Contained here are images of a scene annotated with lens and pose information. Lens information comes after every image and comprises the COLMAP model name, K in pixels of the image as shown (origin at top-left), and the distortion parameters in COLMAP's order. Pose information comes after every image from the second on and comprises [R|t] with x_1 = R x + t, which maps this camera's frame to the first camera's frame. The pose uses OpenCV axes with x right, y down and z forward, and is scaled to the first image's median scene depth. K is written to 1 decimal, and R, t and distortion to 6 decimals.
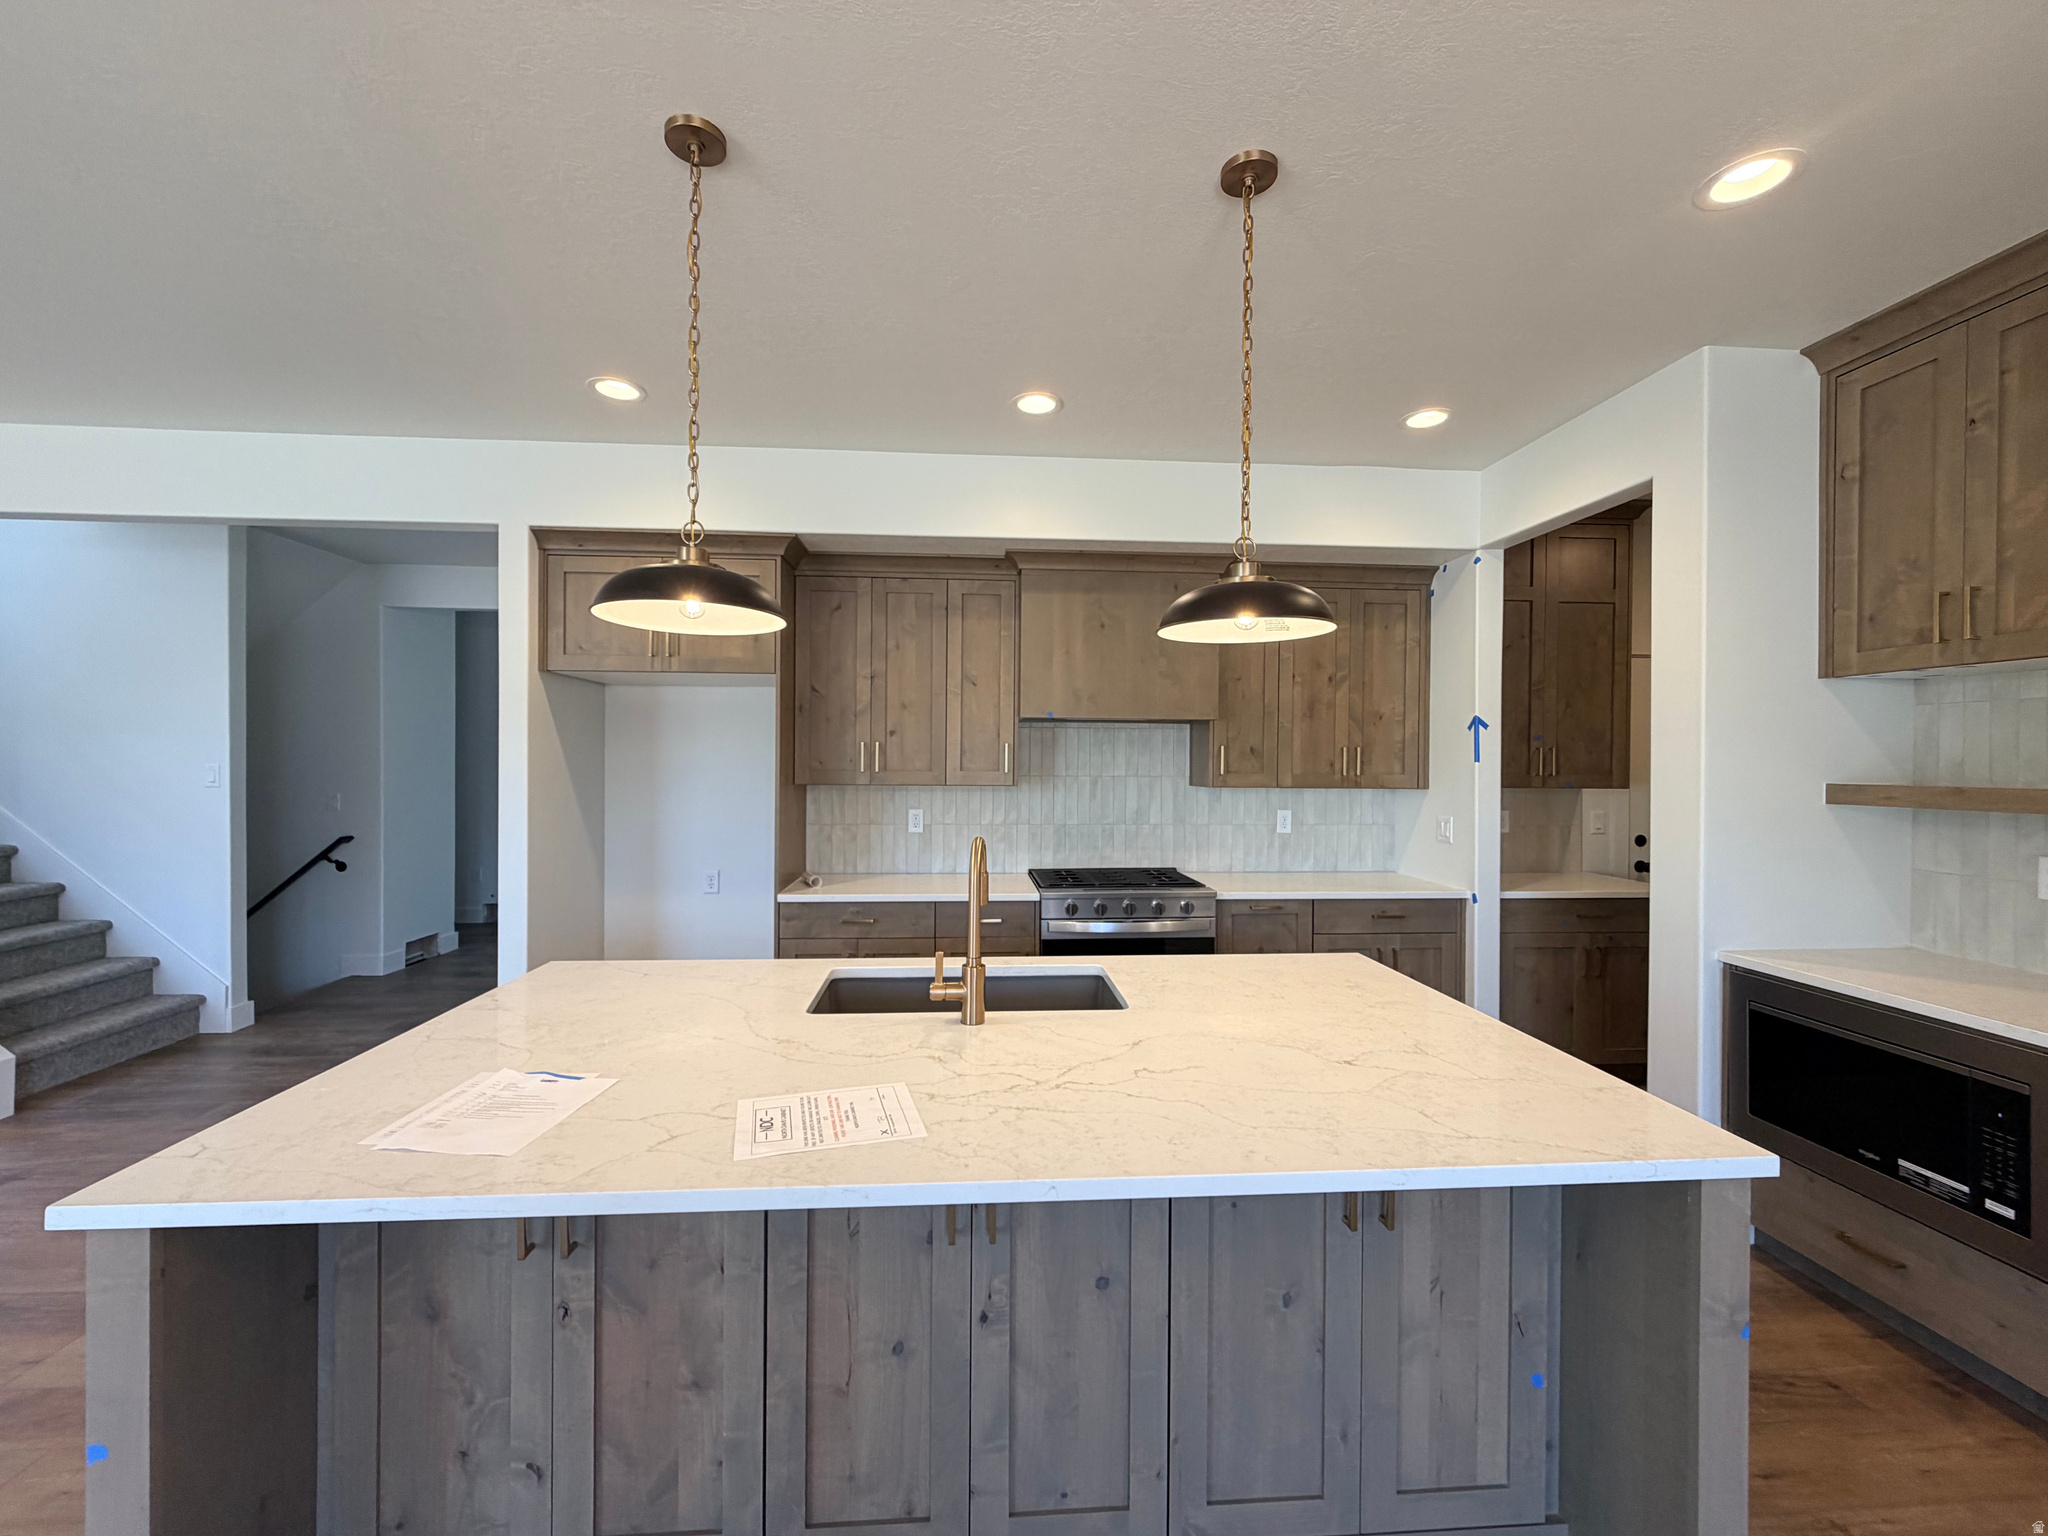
lens RADIAL K [[817.5, 0, 1011.1], [0, 817.5, 765.3], [0, 0, 1]] dist [-0.000704, 0.000082]
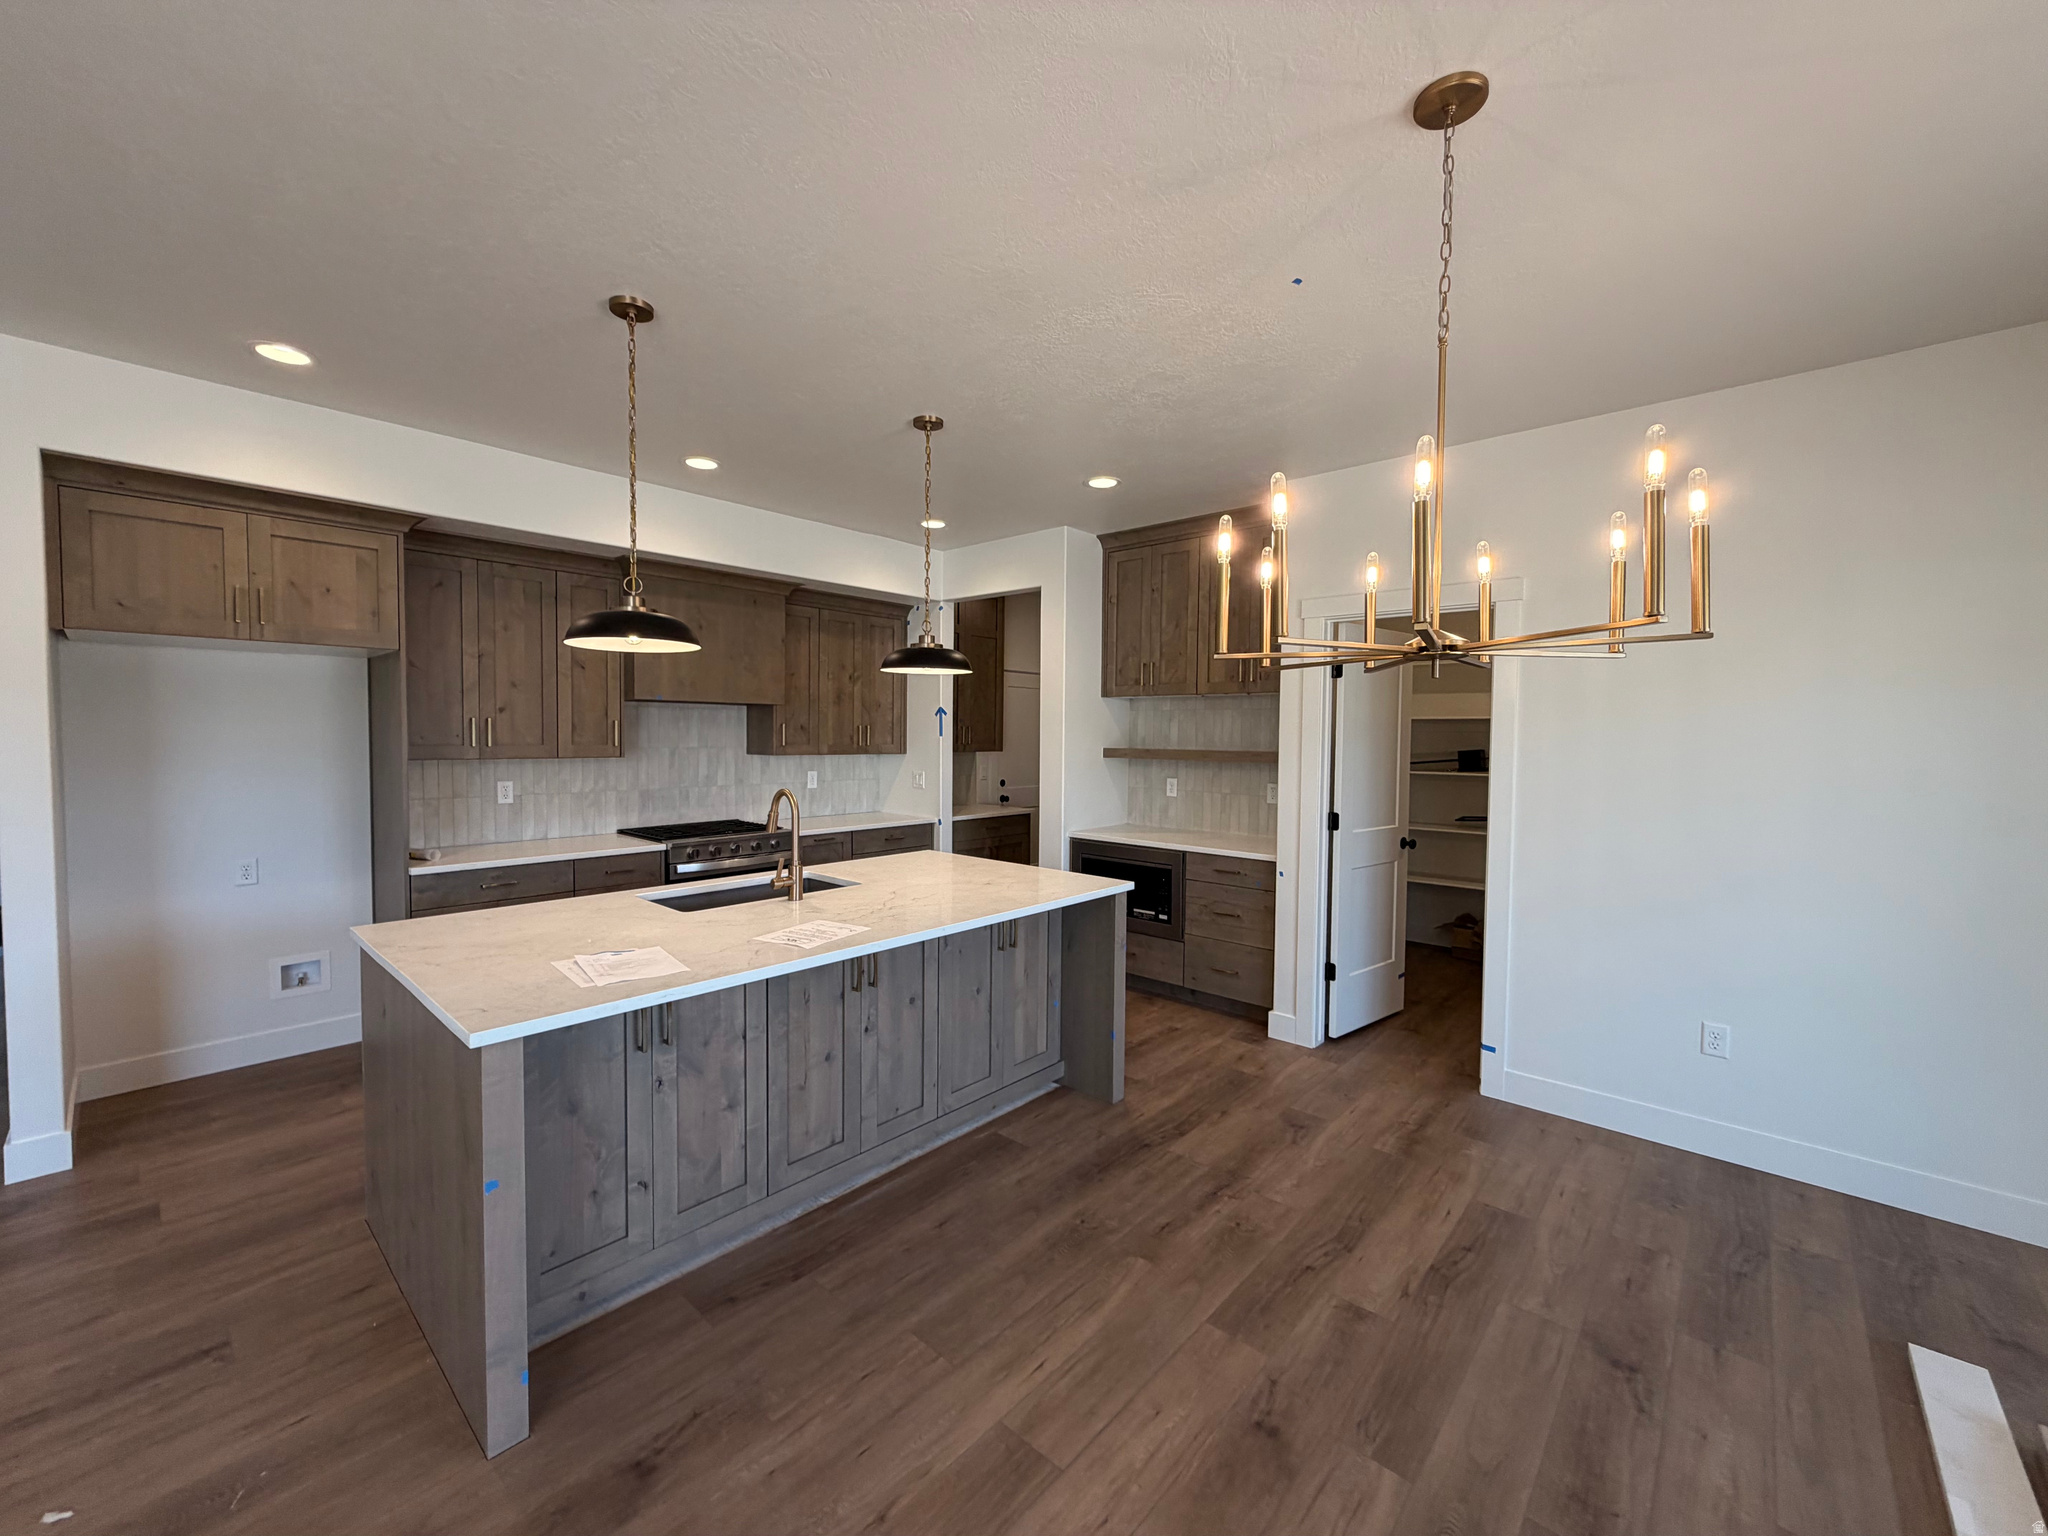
lens RADIAL K [[817.5, 0, 1011.1], [0, 817.5, 765.3], [0, 0, 1]] dist [-0.000704, 0.000082]
pose [[0.722809, -0.027005, 0.690520, -0.436602], [-0.001715, 0.999163, 0.040871, -0.012913], [-0.691046, -0.030726, 0.722157, -0.245236]]
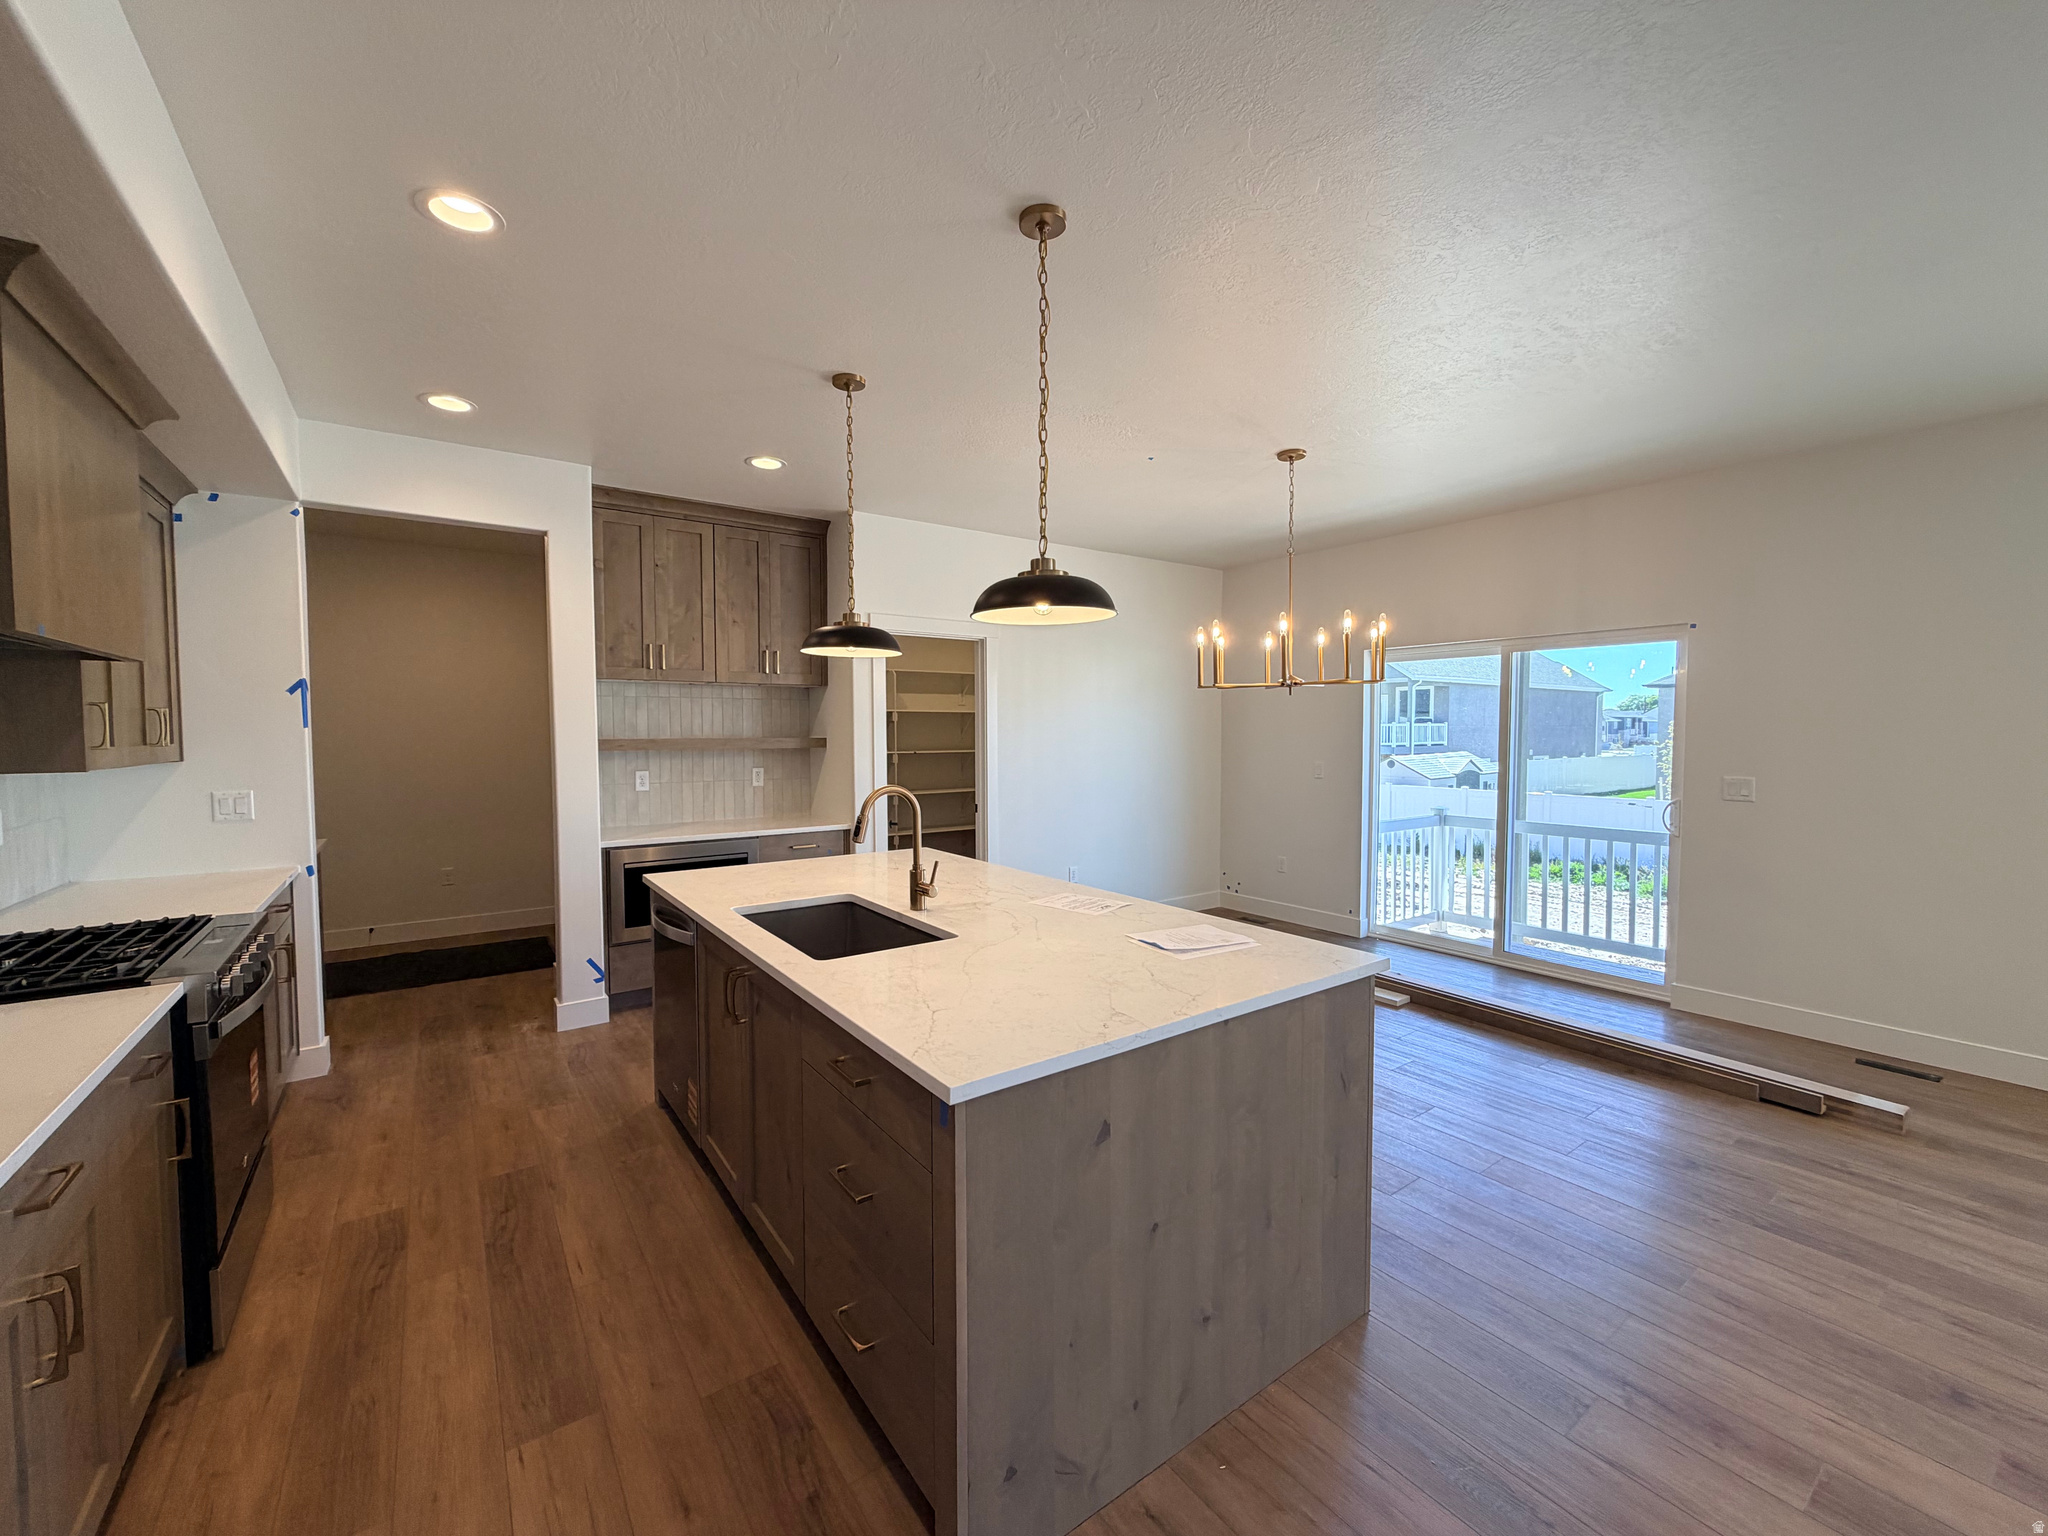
lens RADIAL K [[817.5, 0, 1011.1], [0, 817.5, 765.3], [0, 0, 1]] dist [-0.000704, 0.000082]
pose [[-0.517474, -0.038658, 0.854825, -0.680400], [0.004147, 0.998854, 0.047681, -0.000971], [-0.855689, 0.028218, -0.516721, 0.804197]]
